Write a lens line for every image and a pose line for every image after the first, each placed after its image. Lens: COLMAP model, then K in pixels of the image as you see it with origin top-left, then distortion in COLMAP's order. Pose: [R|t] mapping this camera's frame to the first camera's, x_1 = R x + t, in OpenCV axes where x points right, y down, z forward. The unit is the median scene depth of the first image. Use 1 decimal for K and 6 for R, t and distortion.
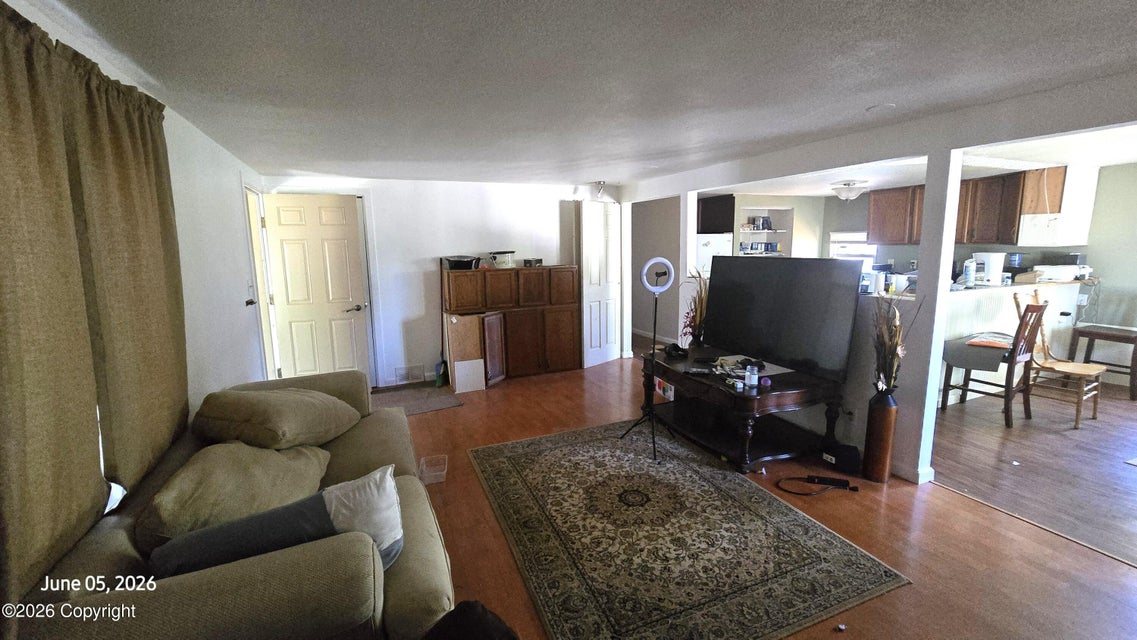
lens RADIAL K [[463.6, 0, 572.1], [0, 463.6, 320.1], [0, 0, 1]] dist [0.000449, 0.000145]
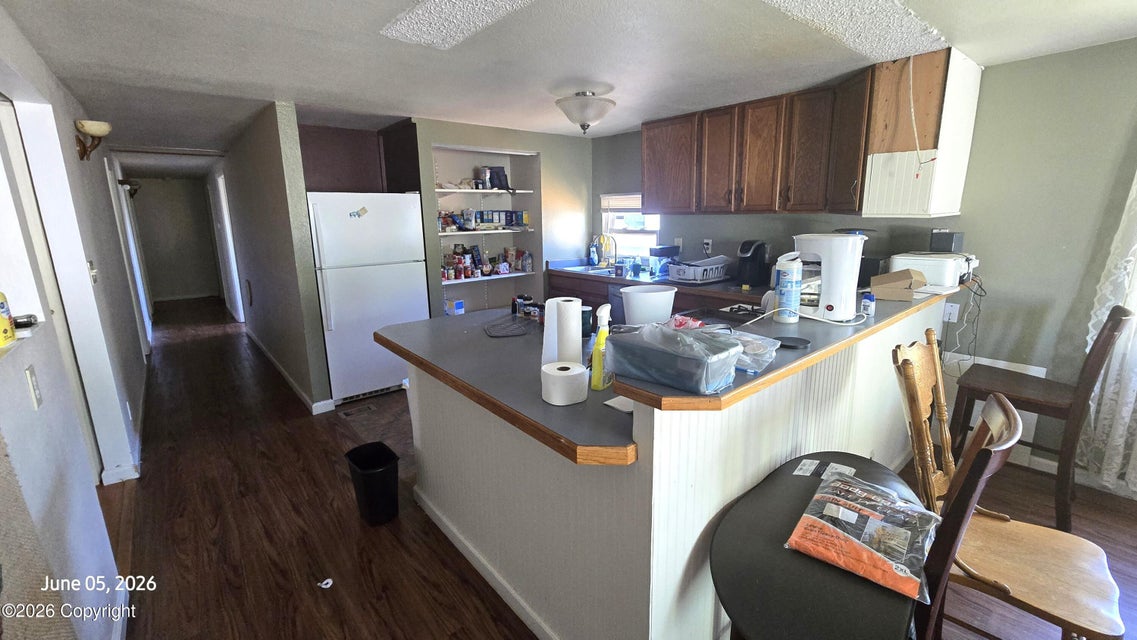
lens RADIAL K [[463.6, 0, 572.1], [0, 463.6, 320.1], [0, 0, 1]] dist [0.000449, 0.000145]
pose [[0.957567, -0.062008, 0.281460, 0.388717], [0.044513, 0.996682, 0.068139, -0.073703], [-0.284752, -0.052719, 0.957151, 0.460583]]
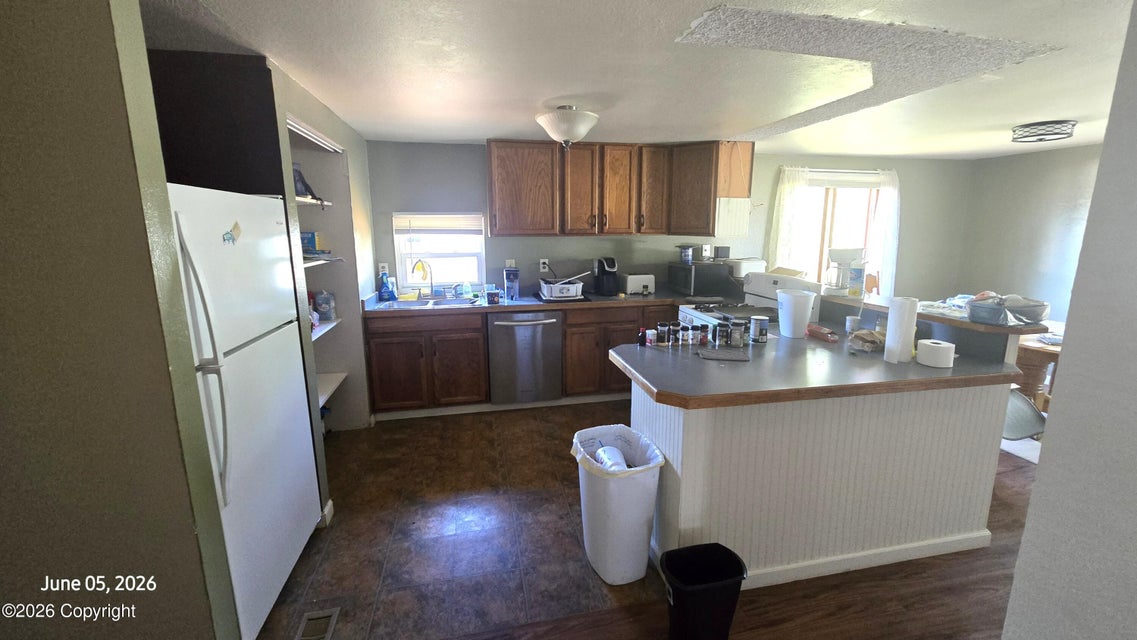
lens RADIAL K [[463.6, 0, 572.1], [0, 463.6, 320.1], [0, 0, 1]] dist [0.000449, 0.000145]
pose [[0.211101, -0.174204, 0.961815, 0.089644], [0.160156, 0.976857, 0.141777, -0.135165], [-0.964254, 0.124111, 0.234116, 0.836273]]
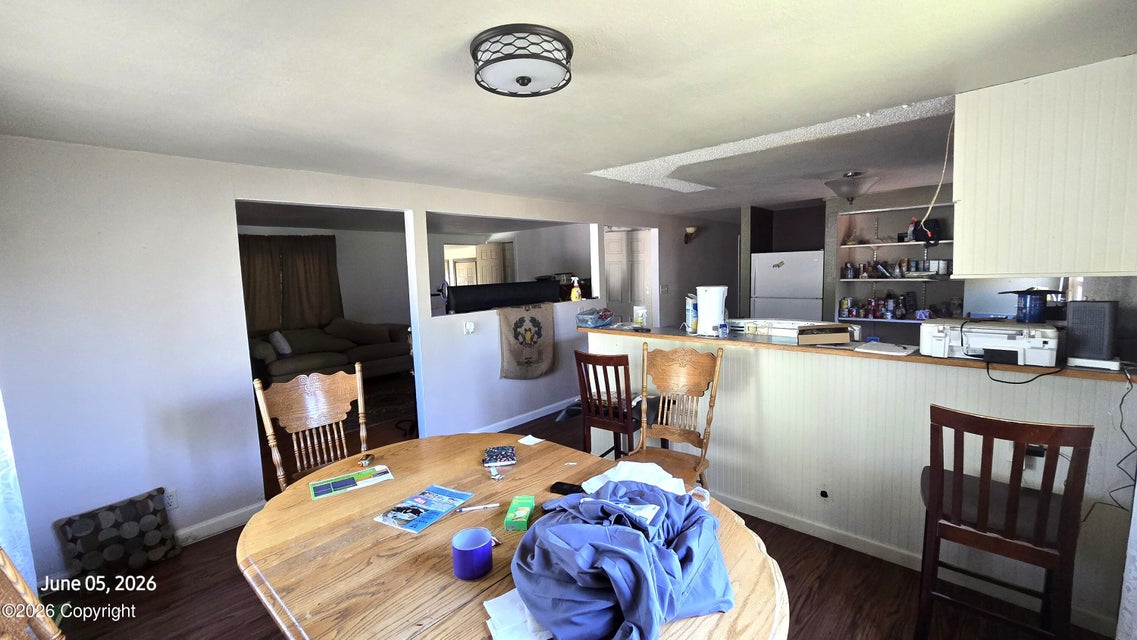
lens RADIAL K [[463.6, 0, 572.1], [0, 463.6, 320.1], [0, 0, 1]] dist [0.000449, 0.000145]
pose [[0.414883, 0.109289, -0.903287, 0.950665], [-0.120250, 0.990638, 0.064627, -0.081955], [0.901894, 0.081807, 0.424141, 0.356954]]
